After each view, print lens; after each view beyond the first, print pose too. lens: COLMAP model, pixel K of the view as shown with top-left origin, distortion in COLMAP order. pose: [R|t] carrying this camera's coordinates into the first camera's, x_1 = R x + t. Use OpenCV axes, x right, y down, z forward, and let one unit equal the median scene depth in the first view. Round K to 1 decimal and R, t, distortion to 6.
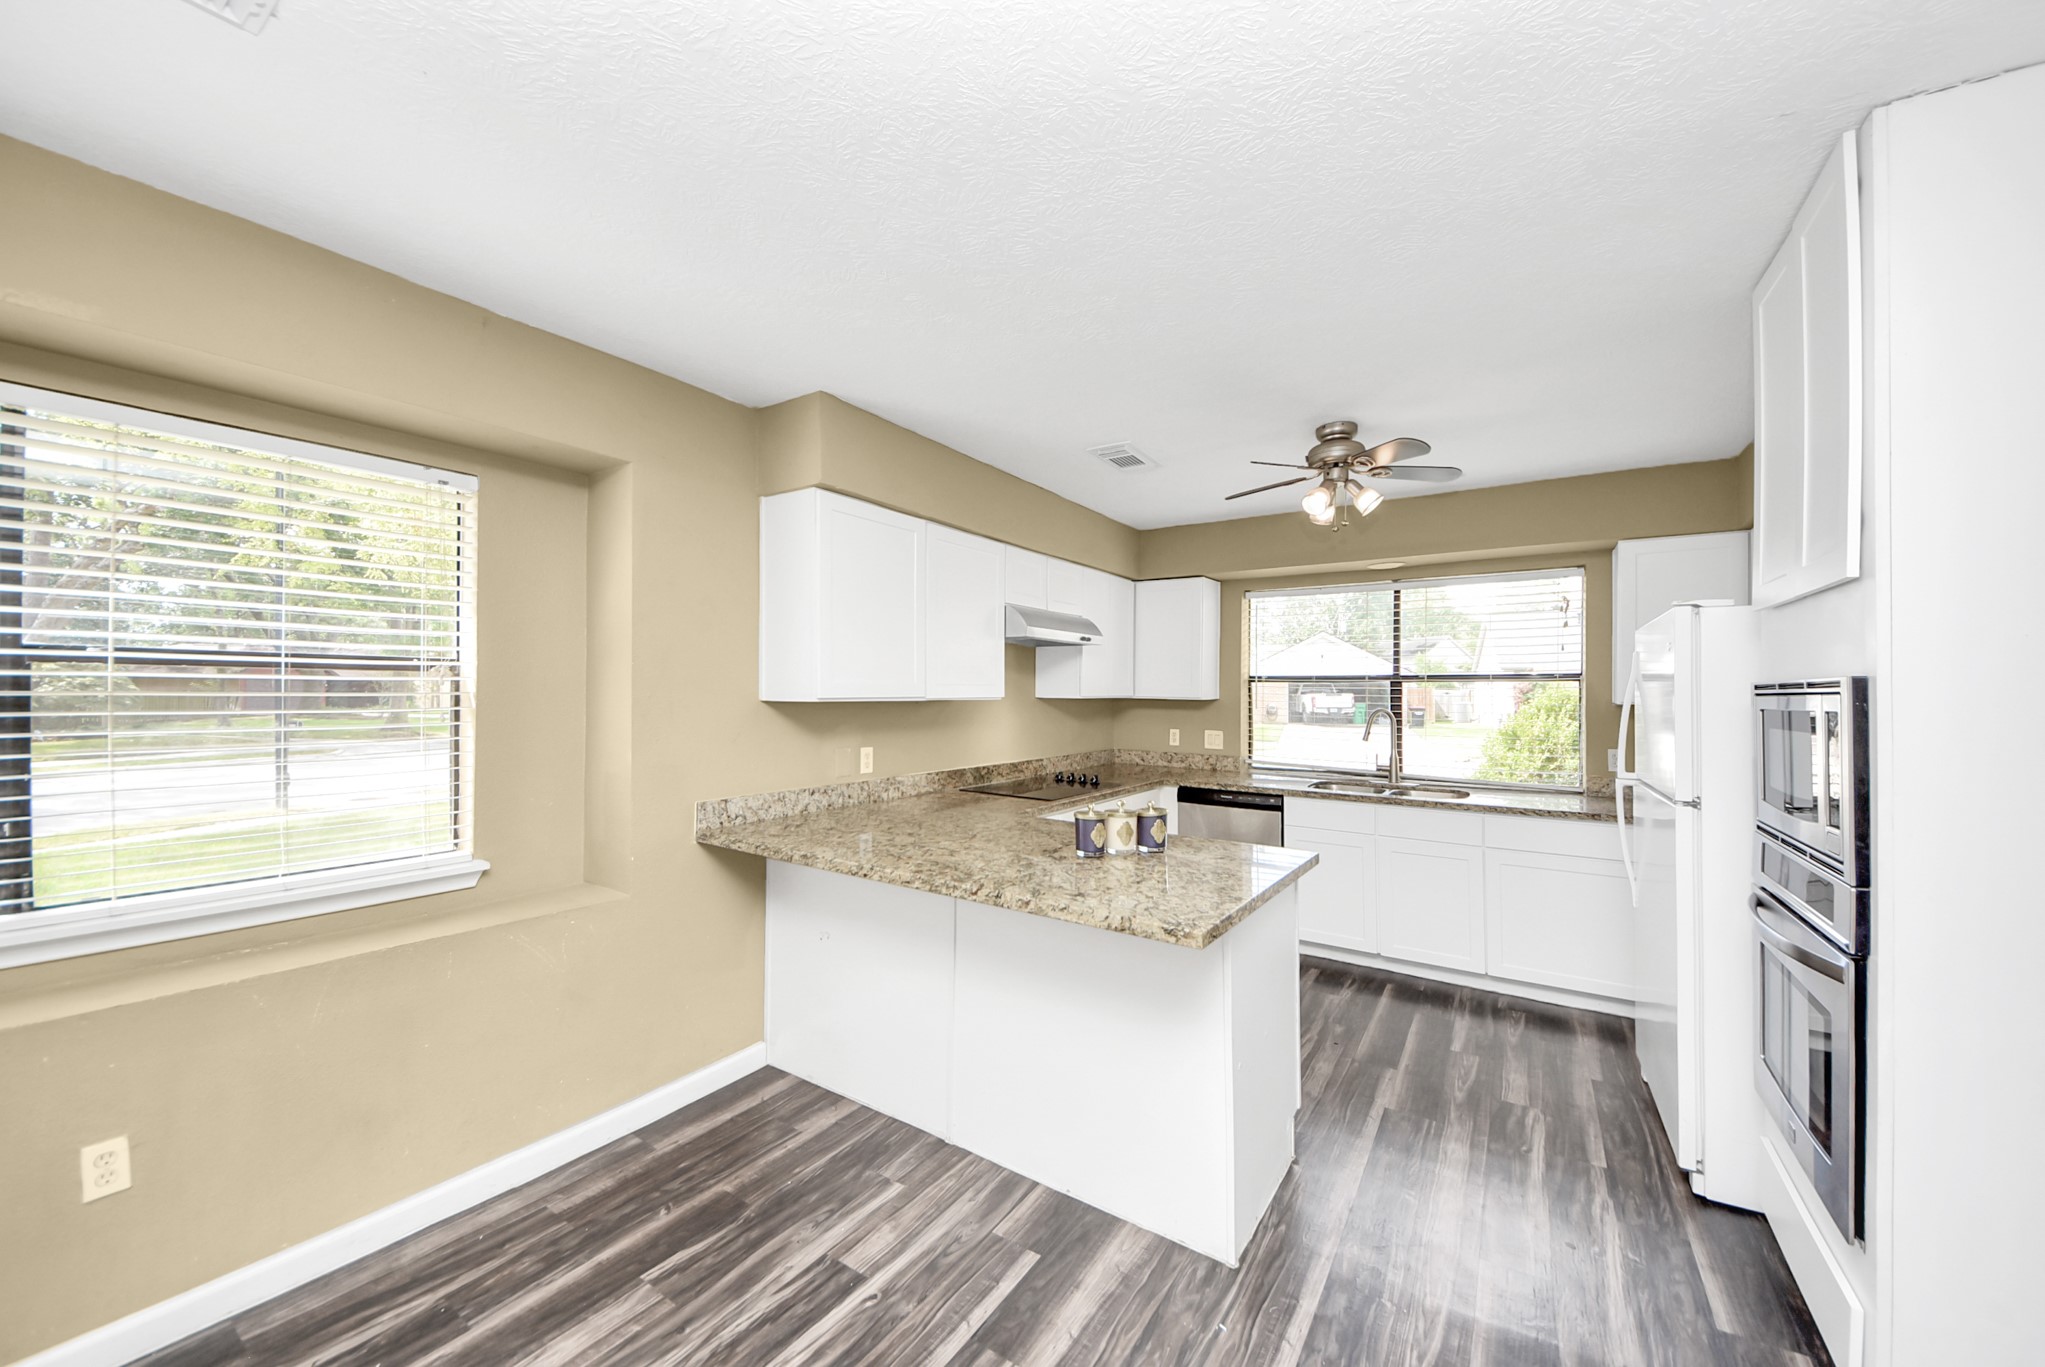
lens RADIAL K [[761.5, 0, 1036.4], [0, 761.5, 687.5], [0, 0, 1]] dist [0.056274, -0.033908]
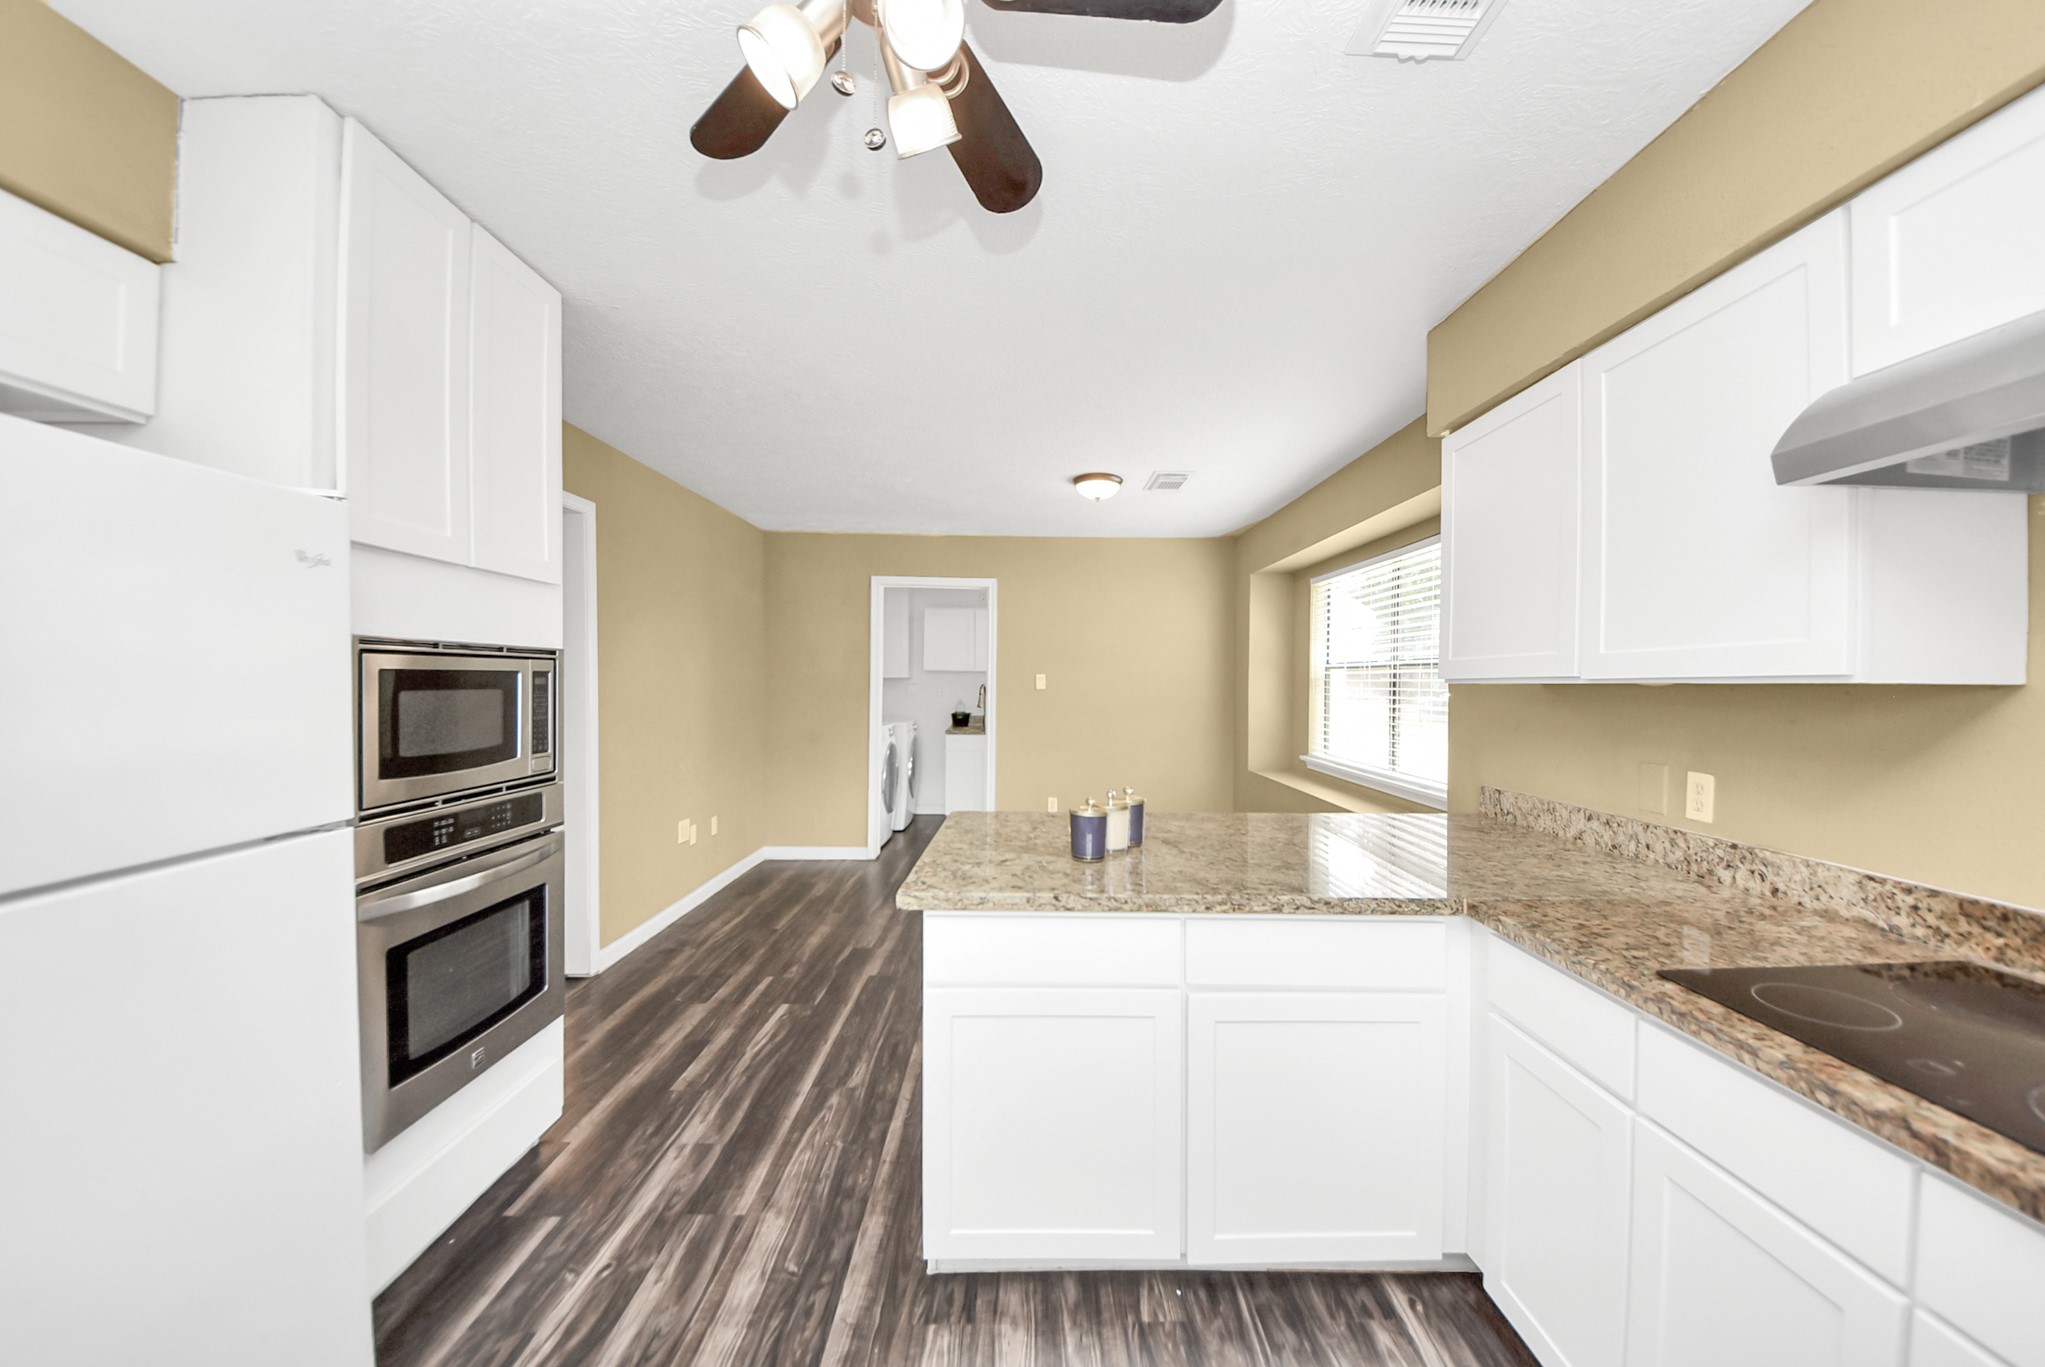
lens RADIAL K [[746.5, 0, 1038.8], [0, 746.5, 685.0], [0, 0, 1]] dist [0.026625, -0.010401]
pose [[-0.828385, -0.011118, -0.560050, 0.462716], [-0.010089, 0.999937, -0.004928, 0.023820], [0.560069, 0.001568, -0.828444, 1.179952]]
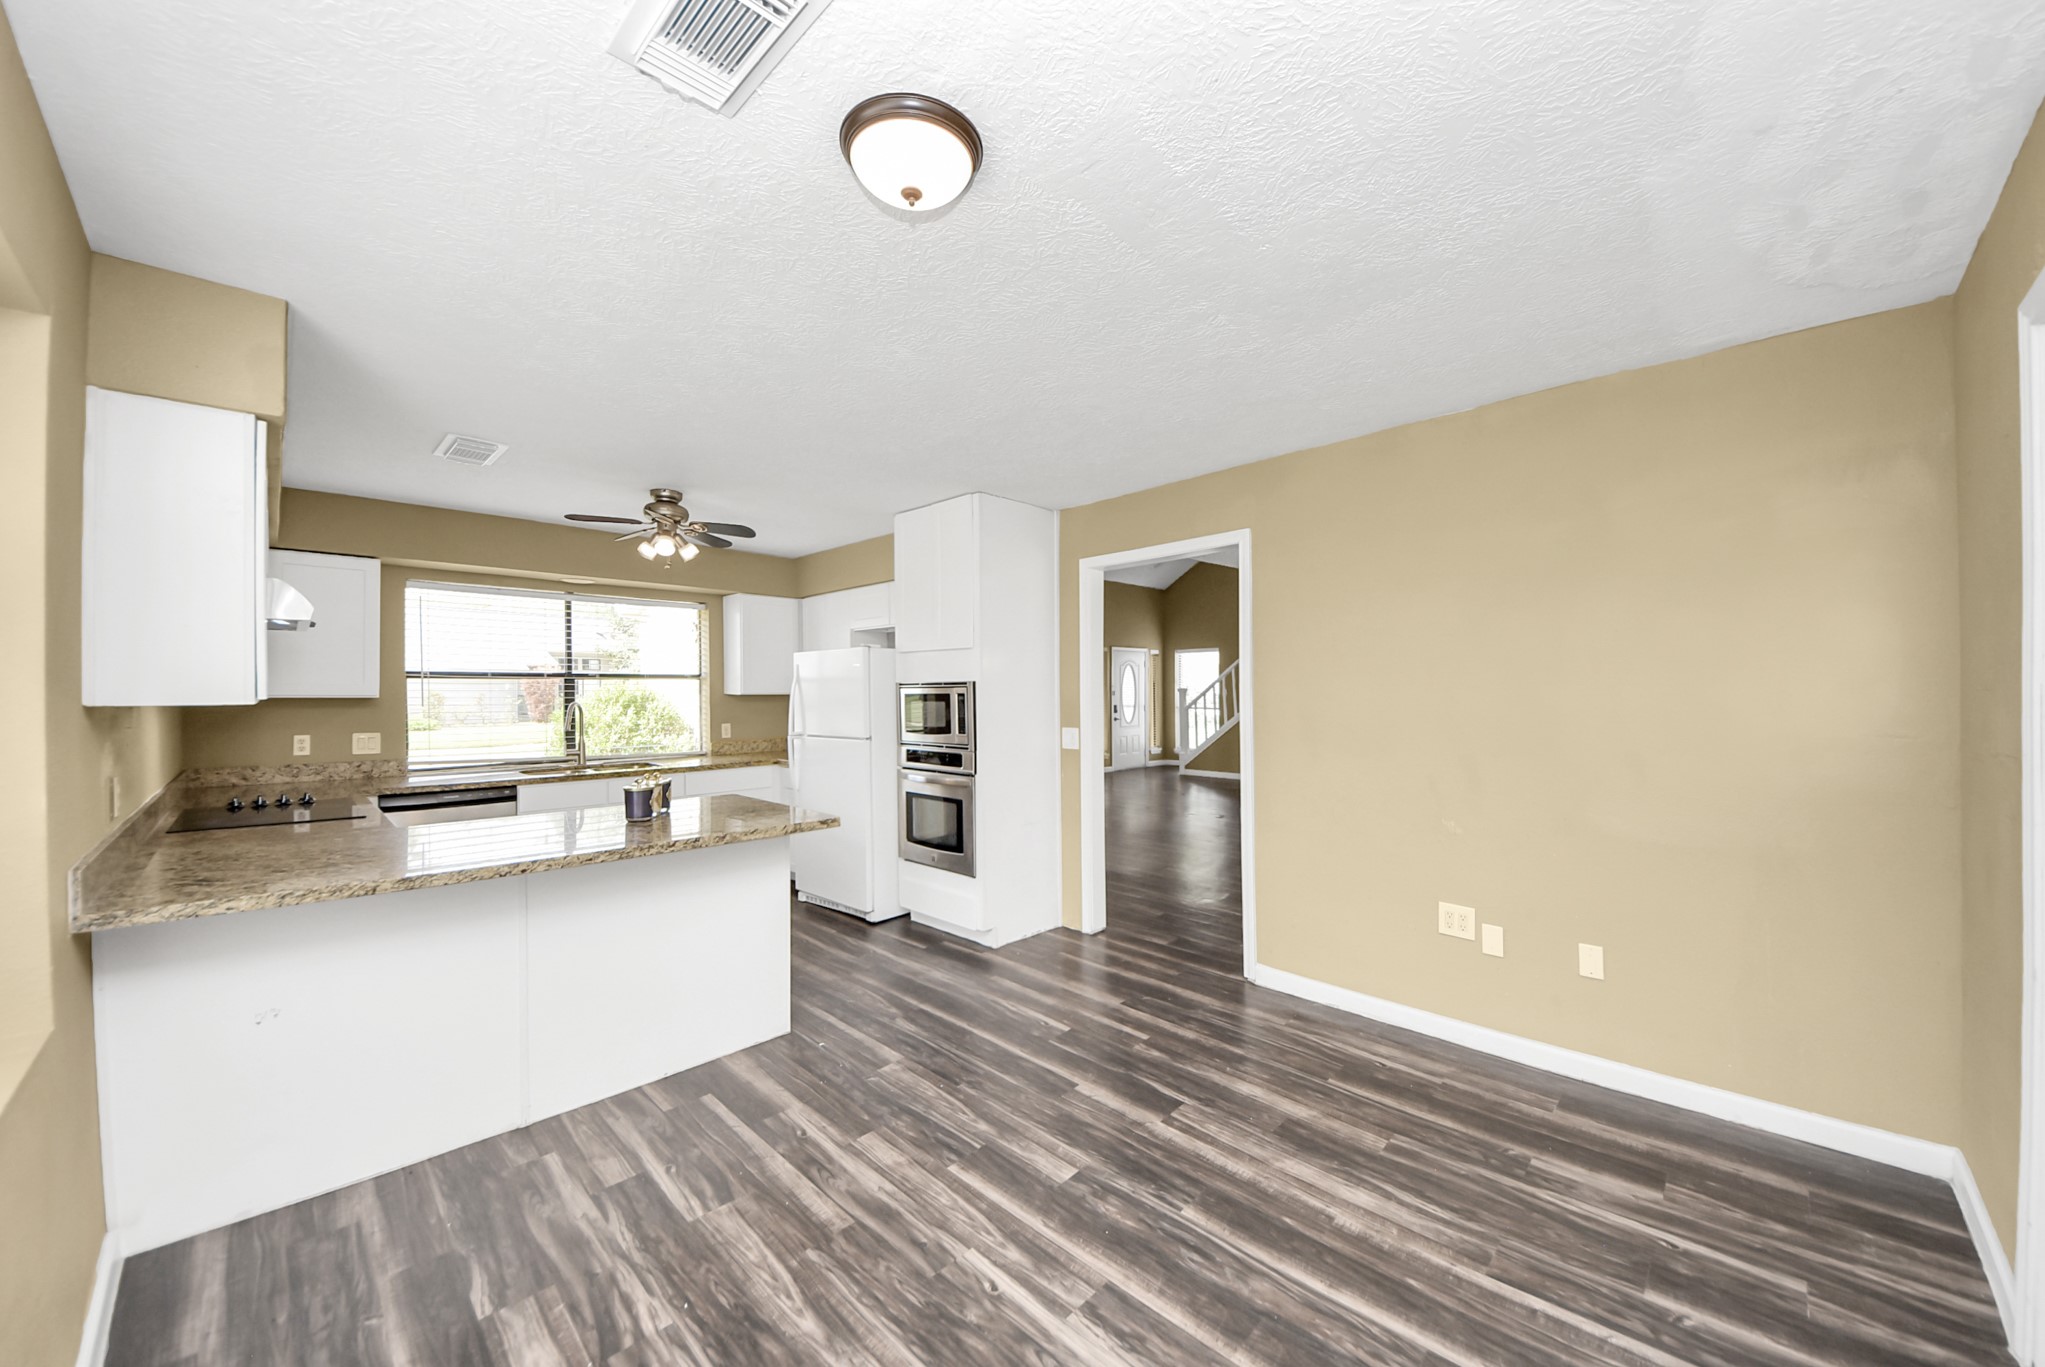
lens RADIAL K [[746.5, 0, 1038.8], [0, 746.5, 685.0], [0, 0, 1]] dist [0.026625, -0.010401]
pose [[0.199572, -0.006246, 0.979863, -0.700866], [0.001486, 0.999980, 0.006071, -0.006240], [-0.979882, 0.000244, 0.199577, 0.088027]]
